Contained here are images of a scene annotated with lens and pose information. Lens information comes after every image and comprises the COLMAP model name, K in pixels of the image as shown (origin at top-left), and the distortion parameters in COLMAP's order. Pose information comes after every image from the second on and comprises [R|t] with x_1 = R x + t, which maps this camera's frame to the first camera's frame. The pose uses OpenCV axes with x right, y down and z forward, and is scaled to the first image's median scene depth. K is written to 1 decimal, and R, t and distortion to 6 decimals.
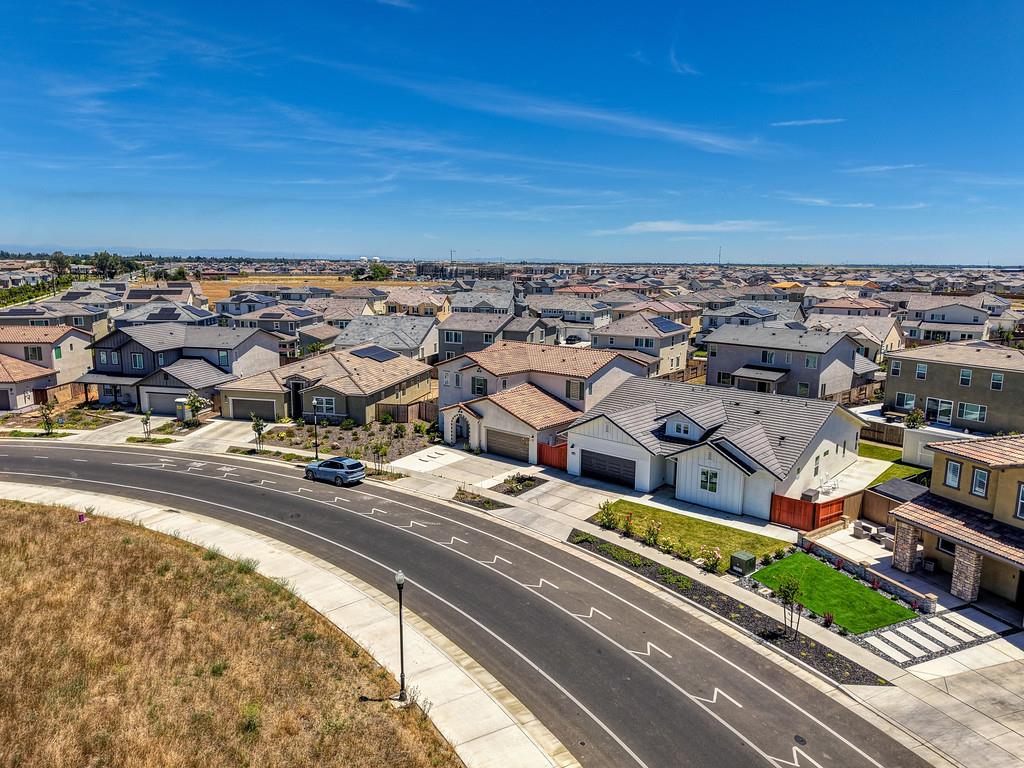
lens RADIAL K [[687.8, 0, 513.0], [0, 687.8, 387.9], [0, 0, 1]] dist [0.043931, -0.040494]
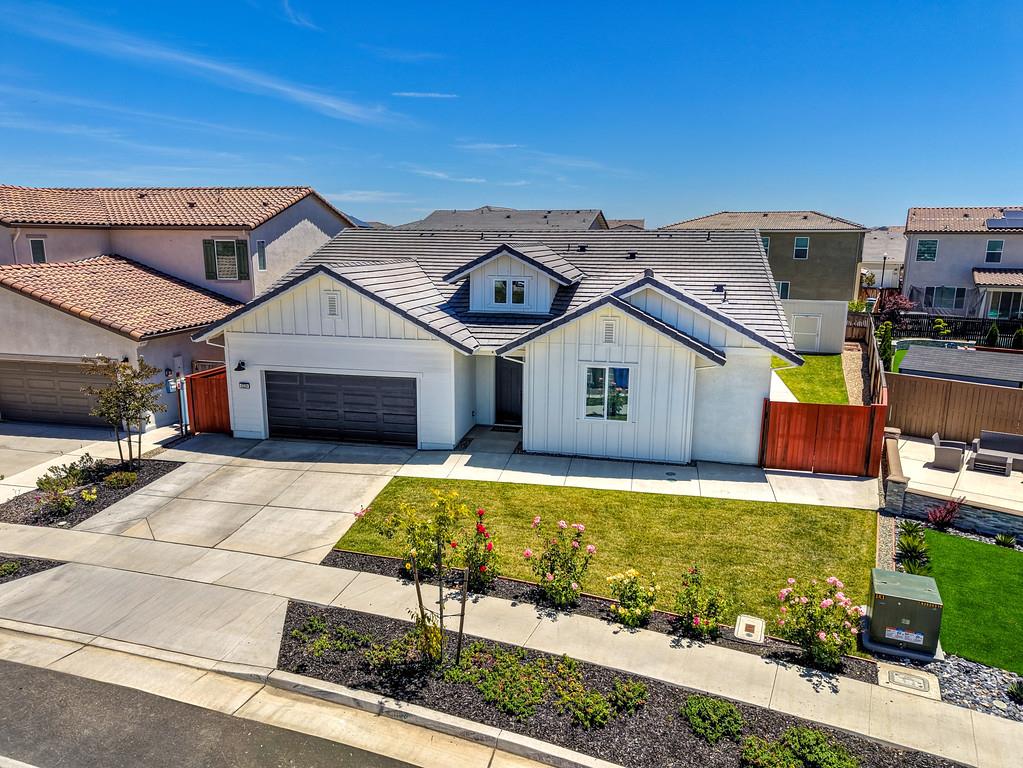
lens RADIAL K [[687.1, 0, 512.5], [0, 687.1, 387.9], [0, 0, 1]] dist [0.043931, -0.040494]
pose [[0.874590, -0.108202, 0.472636, 0.036826], [0.089346, 0.994054, 0.062243, 0.092521], [-0.476561, -0.012209, 0.879057, 0.620954]]
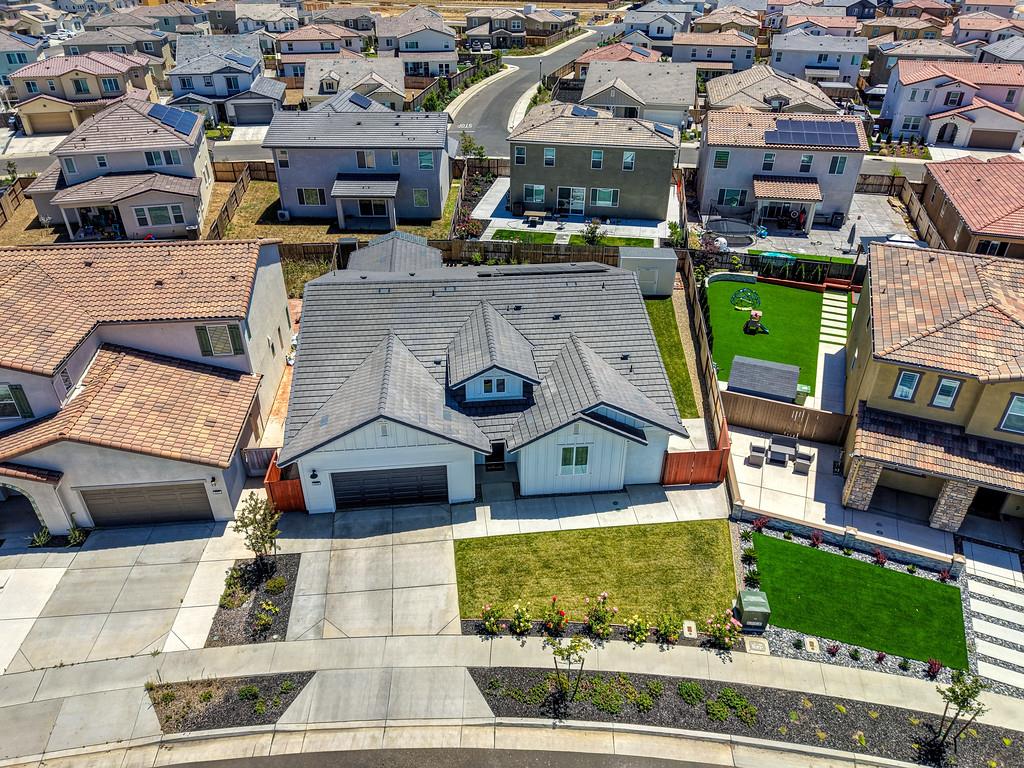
lens RADIAL K [[687.8, 0, 513.0], [0, 687.8, 387.9], [0, 0, 1]] dist [0.043931, -0.040494]
pose [[0.681982, -0.393853, 0.616263, -0.122837], [0.132503, 0.895208, 0.425494, -0.199287], [-0.719266, -0.208523, 0.662703, 0.582445]]
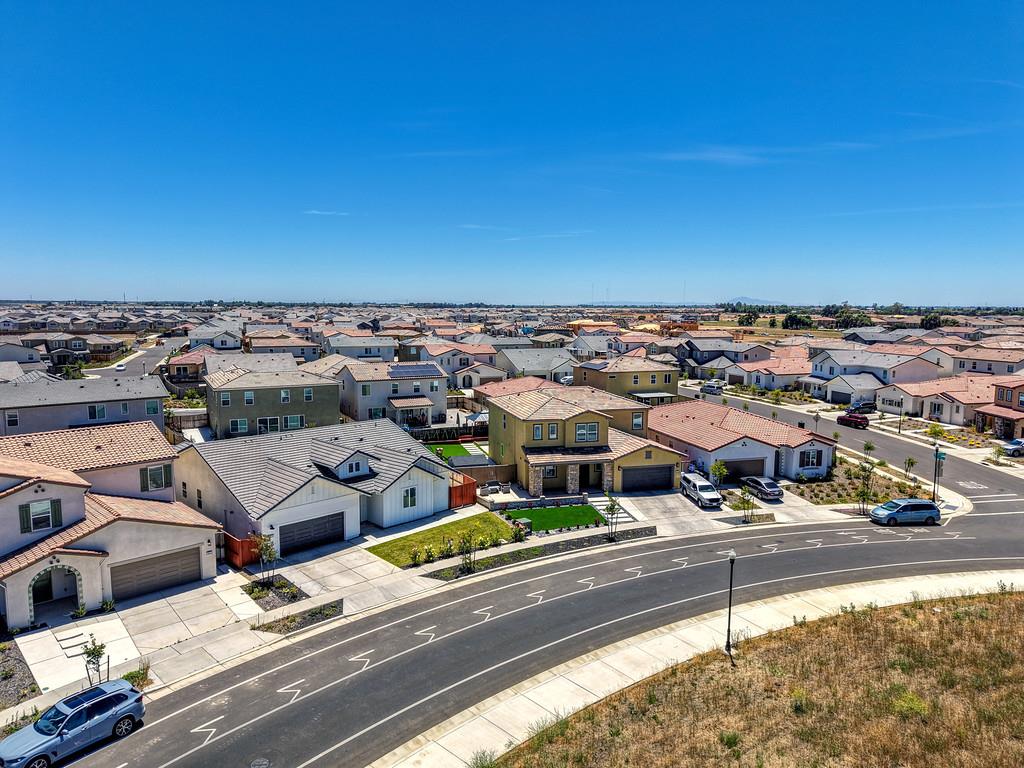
lens RADIAL K [[687.8, 0, 513.0], [0, 687.8, 387.9], [0, 0, 1]] dist [0.043931, -0.040494]
pose [[0.080861, -0.130773, 0.988109, -0.765561], [0.175397, 0.977752, 0.115049, -0.139466], [-0.981171, 0.164008, 0.101999, 0.635566]]
